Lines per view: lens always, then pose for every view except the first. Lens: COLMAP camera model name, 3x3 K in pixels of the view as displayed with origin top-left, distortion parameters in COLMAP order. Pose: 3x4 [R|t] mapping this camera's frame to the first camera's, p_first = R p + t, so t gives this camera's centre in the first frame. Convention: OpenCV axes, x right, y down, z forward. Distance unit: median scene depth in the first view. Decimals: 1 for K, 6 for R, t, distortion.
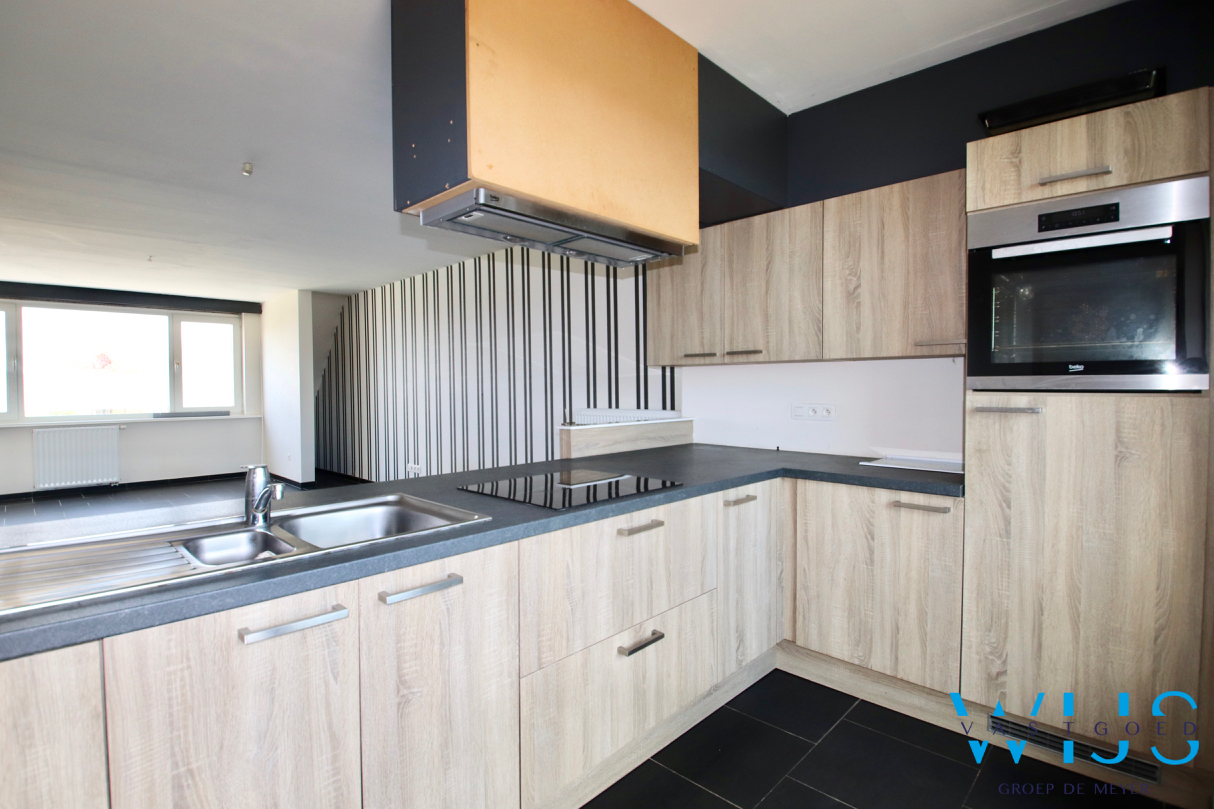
lens RADIAL K [[591.6, 0, 600.9], [0, 591.6, 403.0], [0, 0, 1]] dist [-0.004578, -0.009312]
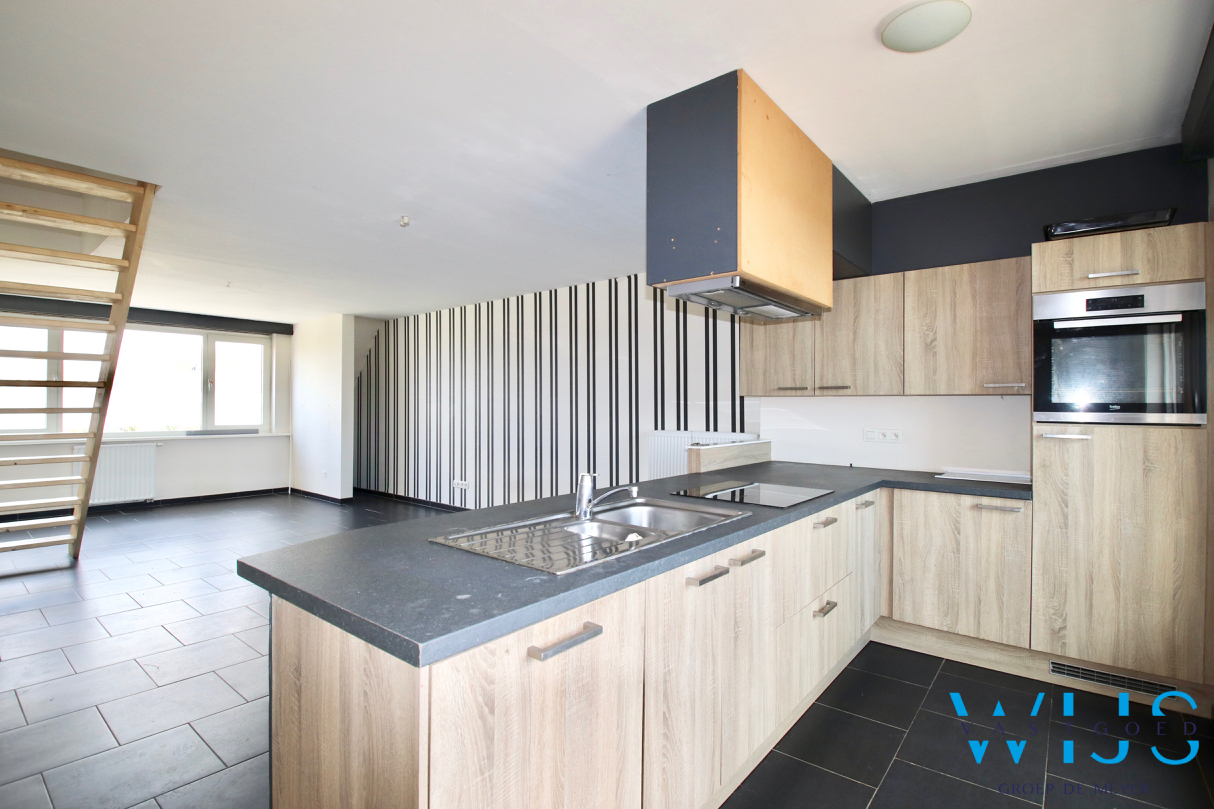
lens RADIAL K [[591.6, 0, 603.5], [0, 591.6, 403.3], [0, 0, 1]] dist [-0.004578, -0.009312]
pose [[0.995882, 0.010640, 0.090030, -0.432945], [-0.007822, 0.999470, -0.031587, -0.011448], [-0.090318, 0.030752, 0.995438, -0.238138]]
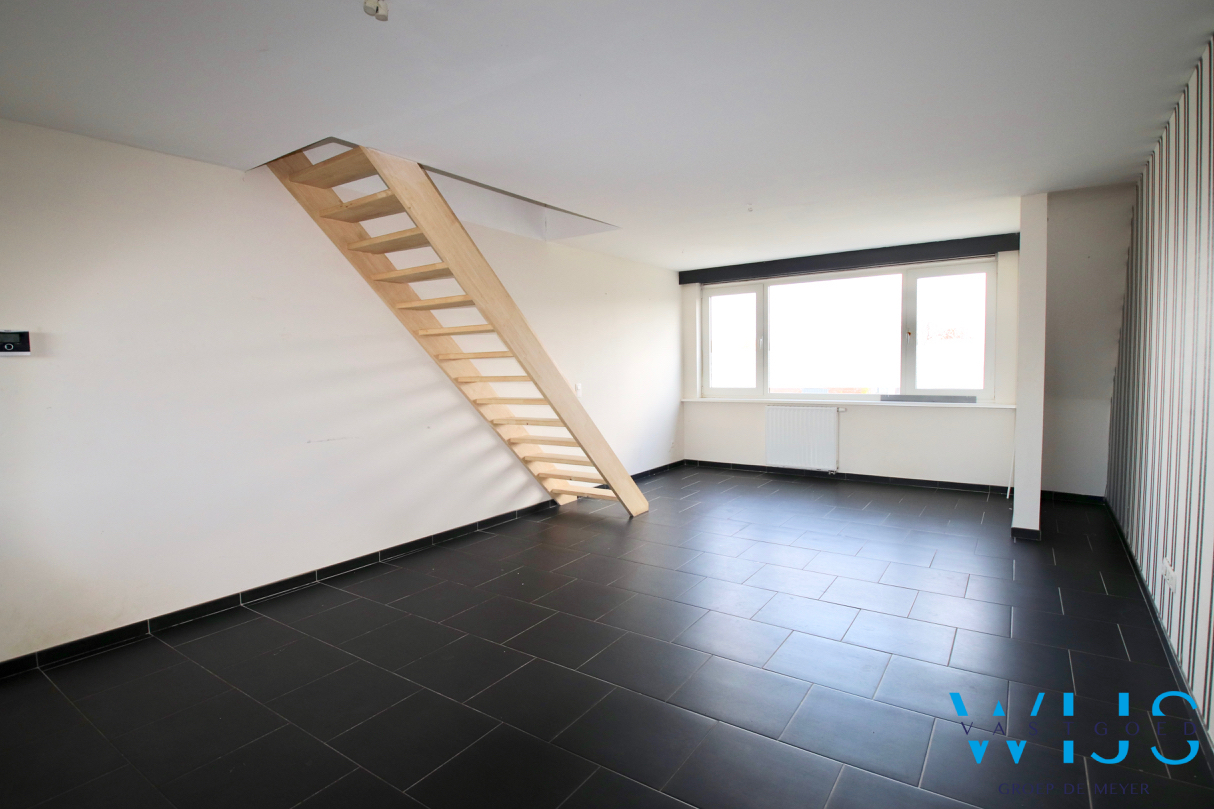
lens RADIAL K [[591.6, 0, 611.2], [0, 591.6, 397.6], [0, 0, 1]] dist [-0.004578, -0.009312]
pose [[0.145100, 0.058457, -0.987689, 0.007356], [-0.014846, 0.998269, 0.056902, -0.062668], [0.989306, 0.006407, 0.145717, 1.594422]]
